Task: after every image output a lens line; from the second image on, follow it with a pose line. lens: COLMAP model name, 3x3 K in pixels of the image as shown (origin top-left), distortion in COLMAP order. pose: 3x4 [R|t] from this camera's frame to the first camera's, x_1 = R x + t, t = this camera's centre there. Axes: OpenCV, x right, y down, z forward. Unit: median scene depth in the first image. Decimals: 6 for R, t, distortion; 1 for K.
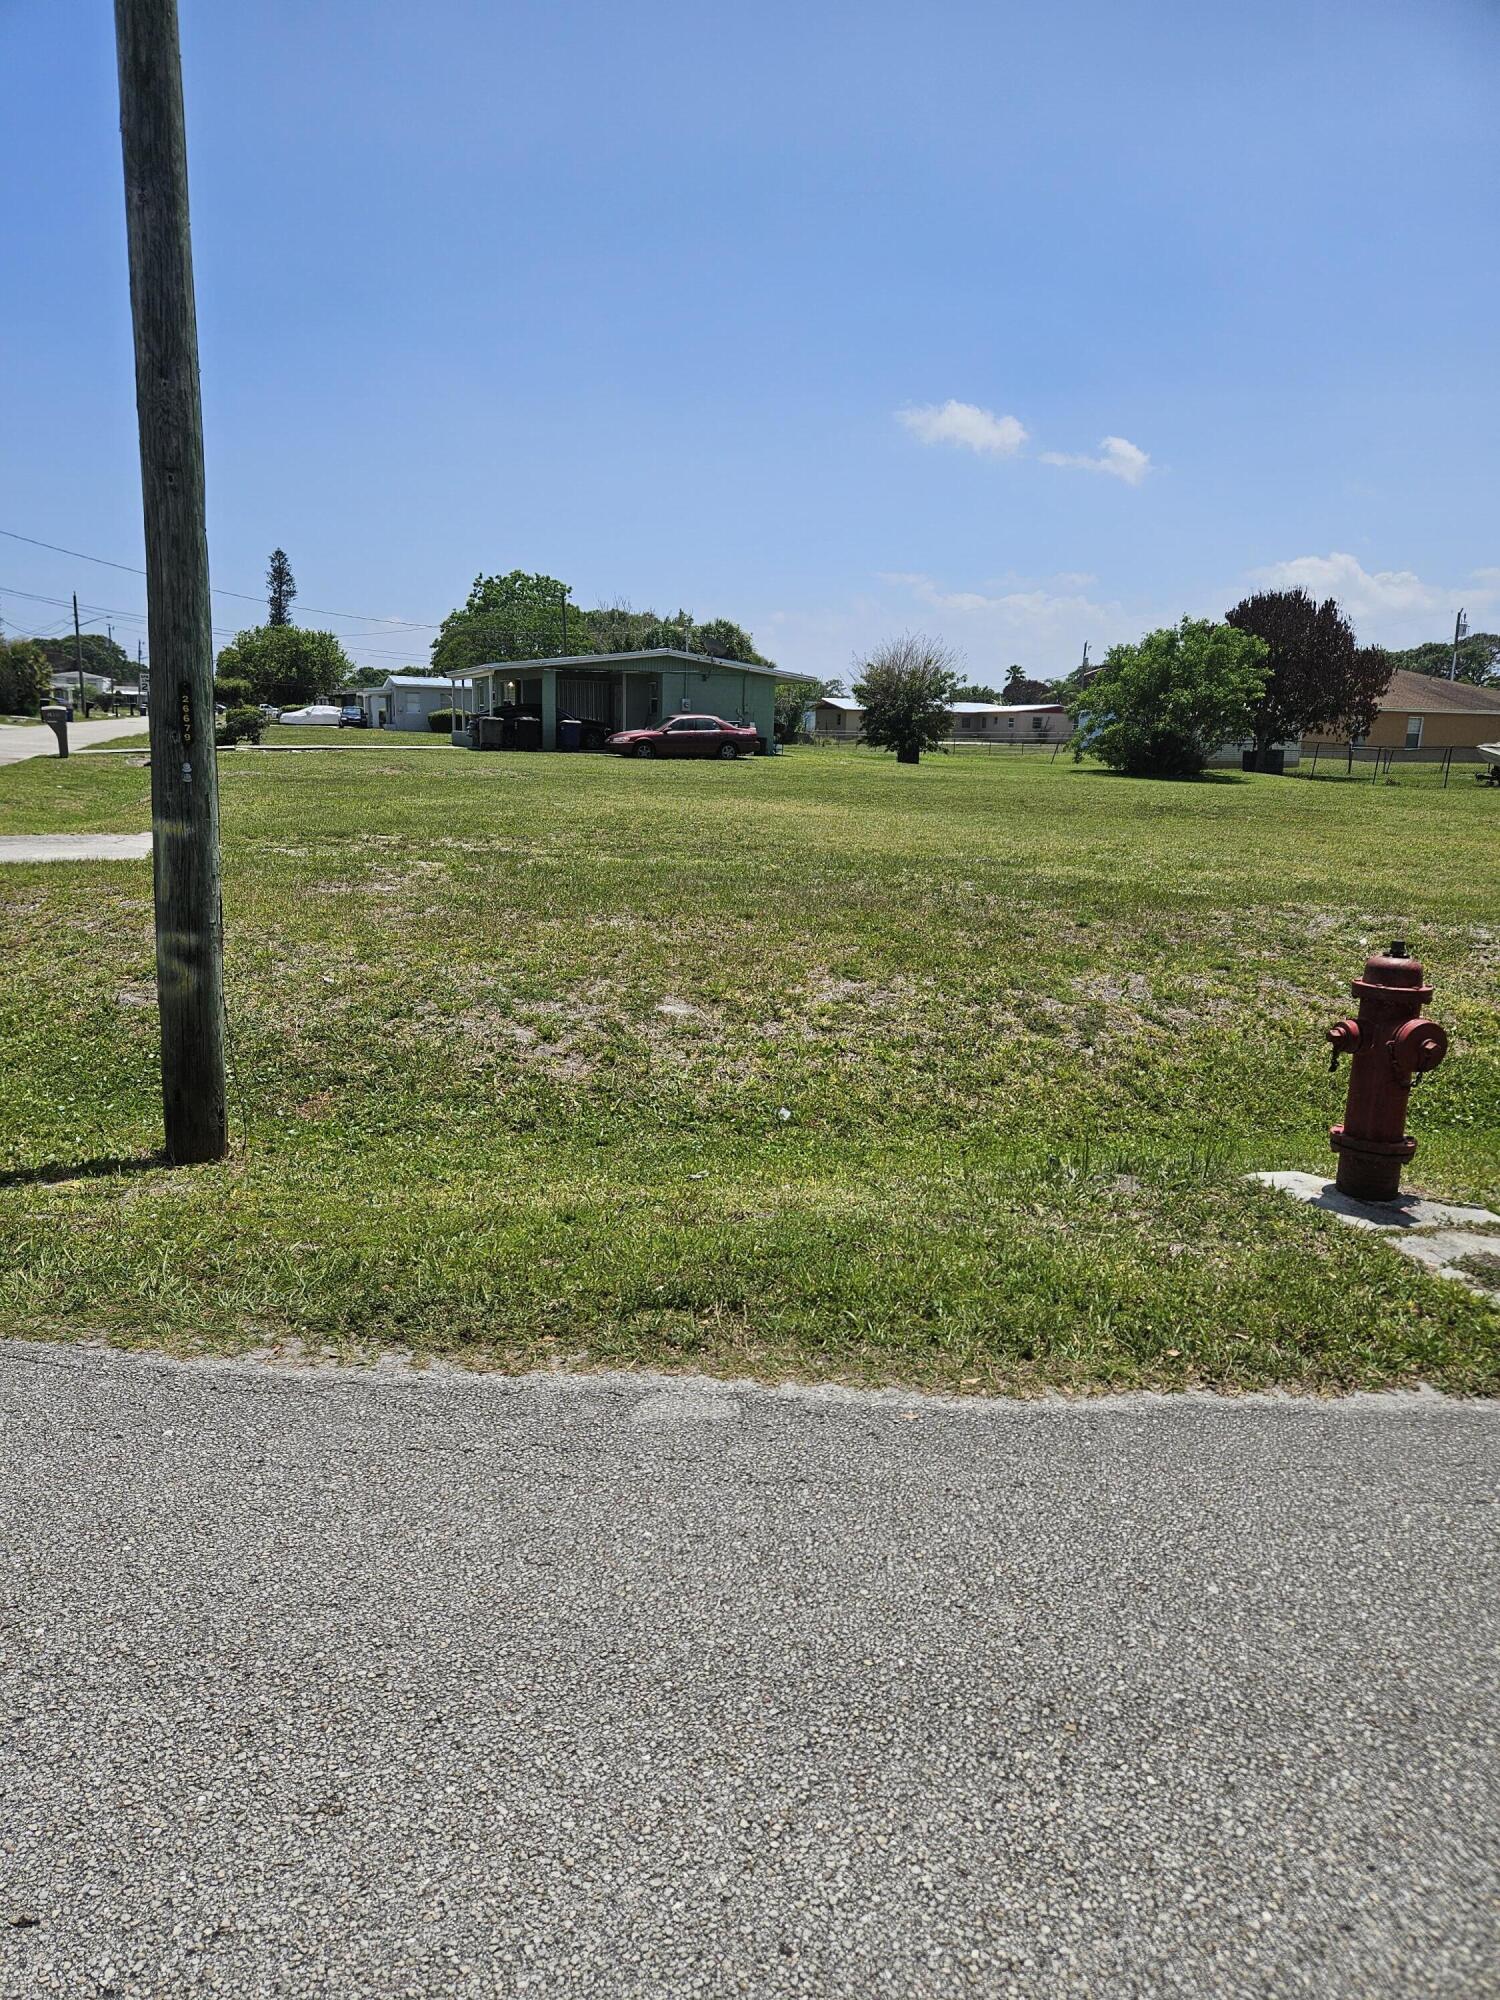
lens RADIAL K [[1316.1, 0, 752.5], [0, 1316.1, 997.6], [0, 0, 1]] dist [0.048680, -0.039851]
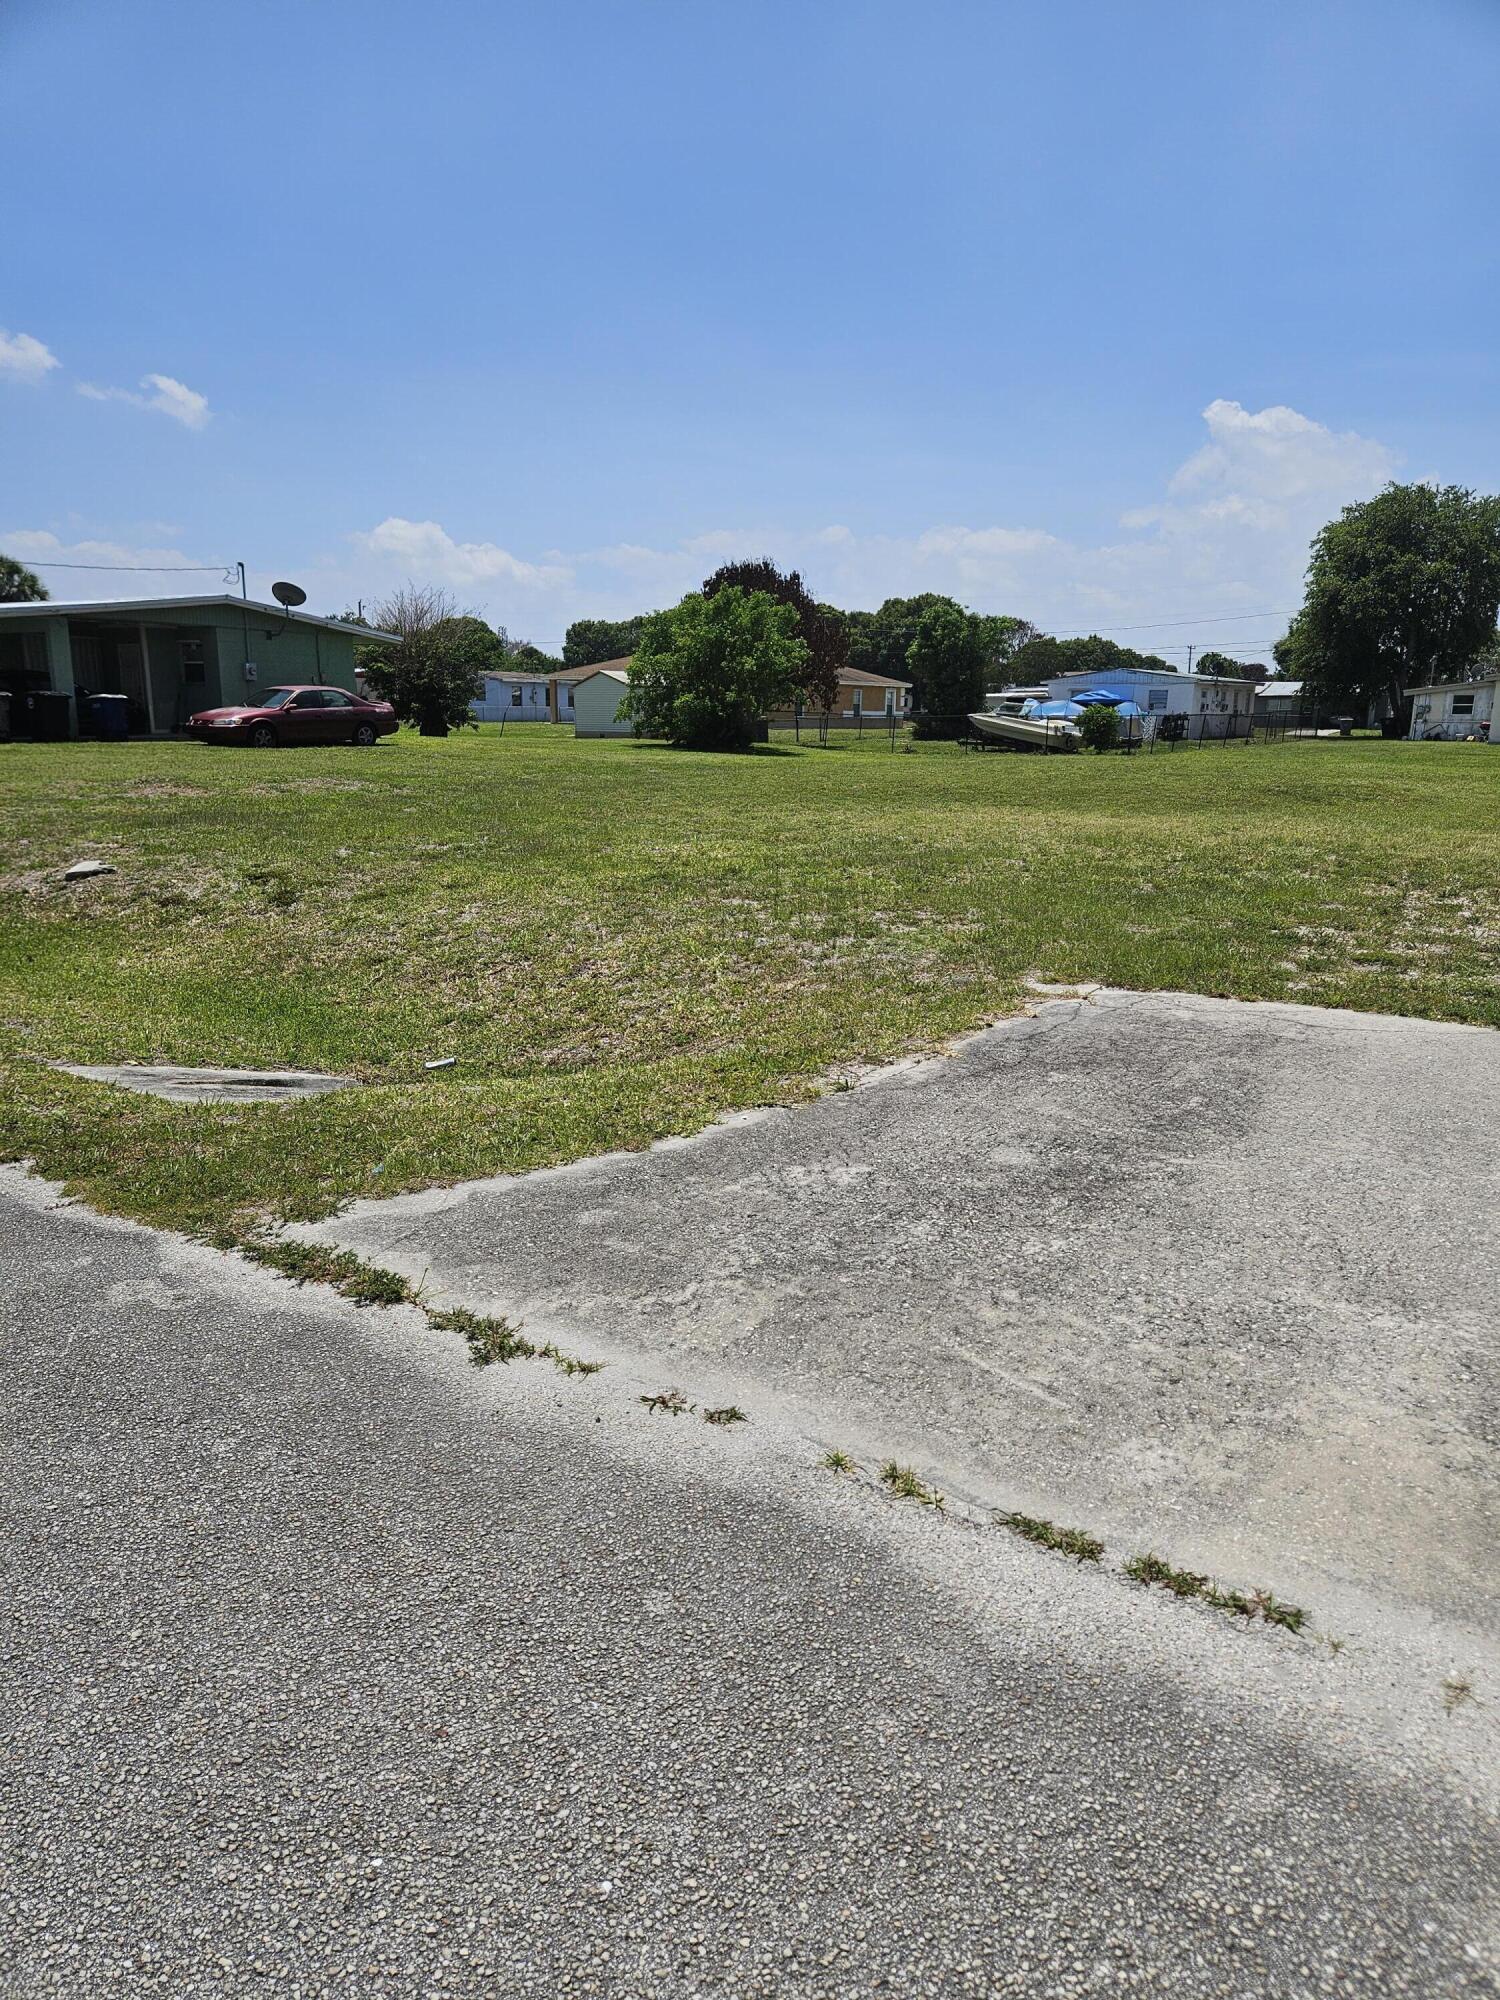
lens RADIAL K [[1316.1, 0, 761.8], [0, 1316.1, 1003.1], [0, 0, 1]] dist [0.048680, -0.039851]
pose [[0.800584, -0.142756, 0.581968, -0.276927], [0.124084, 0.989651, 0.072064, -0.055240], [-0.586233, 0.014520, 0.810013, 0.228472]]
